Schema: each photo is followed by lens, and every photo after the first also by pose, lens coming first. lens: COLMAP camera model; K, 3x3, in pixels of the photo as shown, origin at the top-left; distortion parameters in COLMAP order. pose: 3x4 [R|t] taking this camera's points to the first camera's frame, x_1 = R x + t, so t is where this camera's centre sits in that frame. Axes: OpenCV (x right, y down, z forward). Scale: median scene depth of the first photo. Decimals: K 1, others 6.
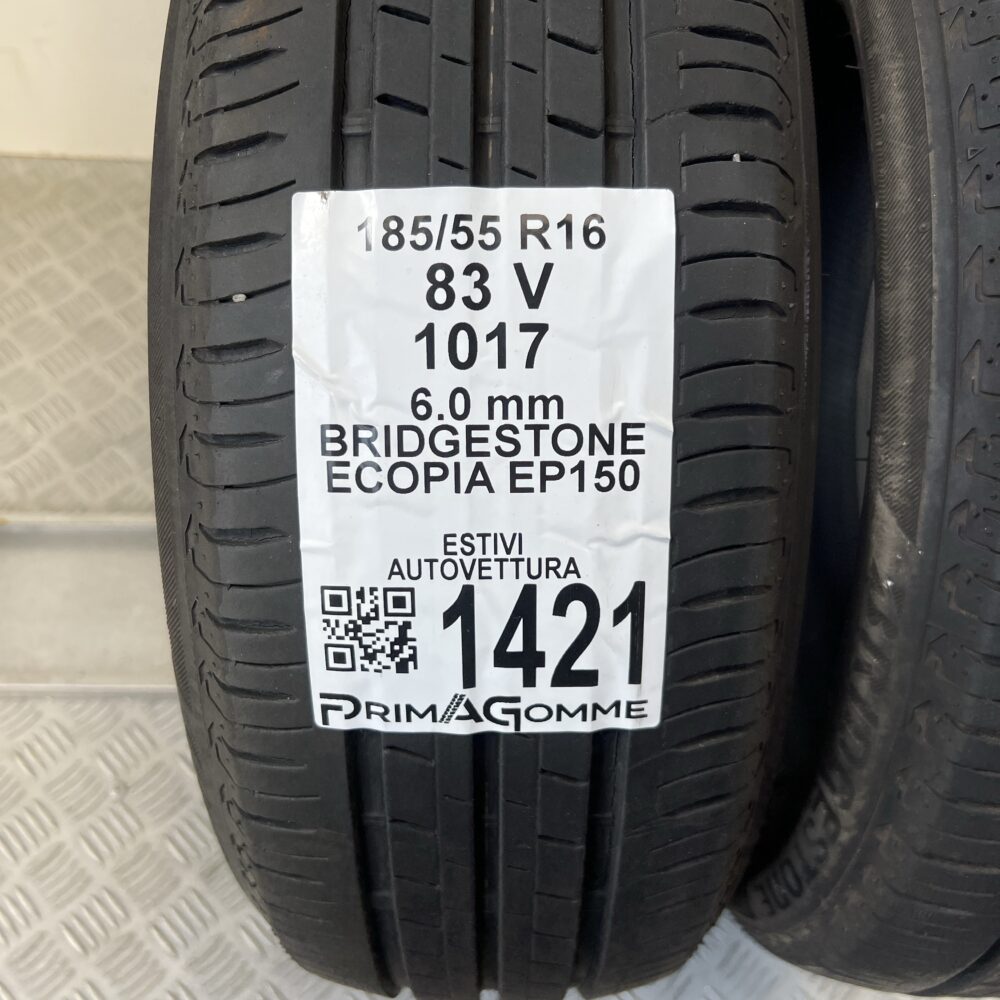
lens RADIAL K [[1086.4, 0, 501.6], [0, 1086.4, 574.6], [0, 0, 1]] dist [0.057039, -0.111758]
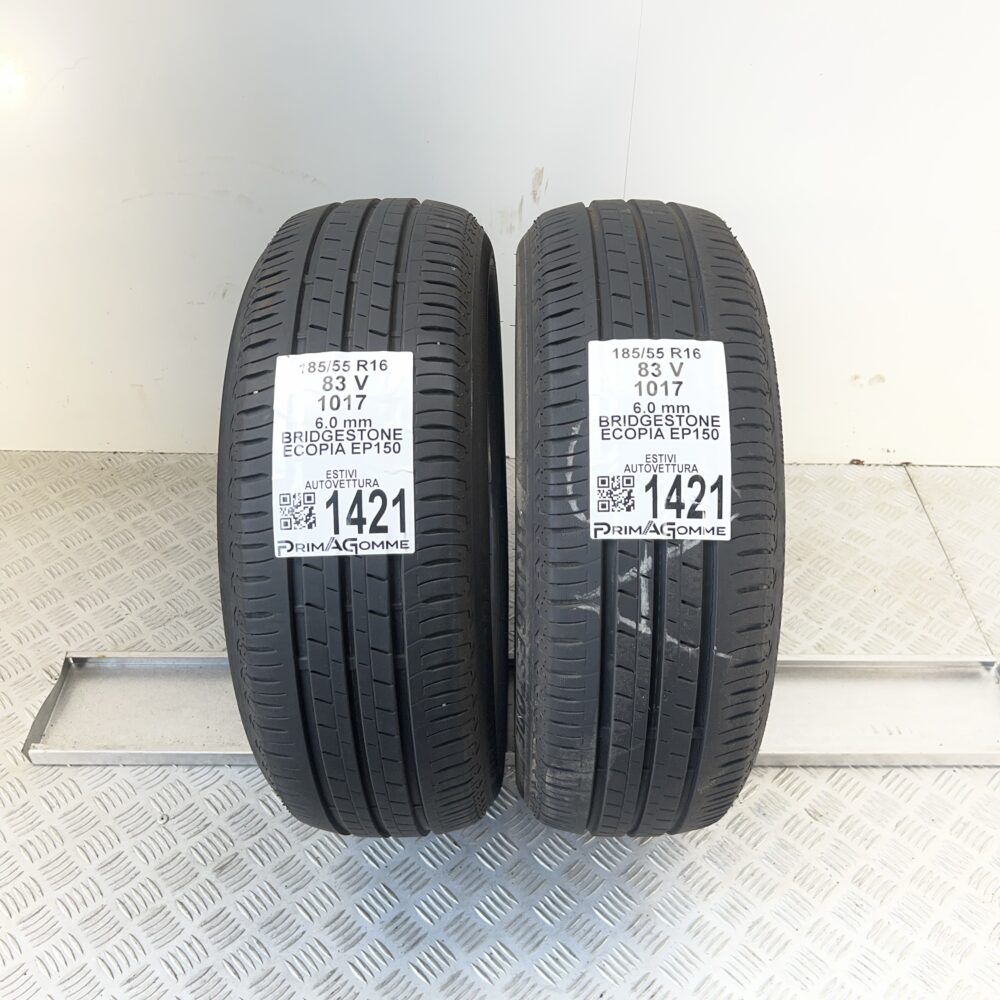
lens RADIAL K [[1086.4, 0, 501.6], [0, 1086.4, 574.6], [0, 0, 1]] dist [0.057039, -0.111758]
pose [[0.999428, -0.015023, -0.030295, 0.440794], [0.004092, 0.943046, -0.332638, 1.065349], [0.033567, 0.332324, 0.942568, -1.367966]]
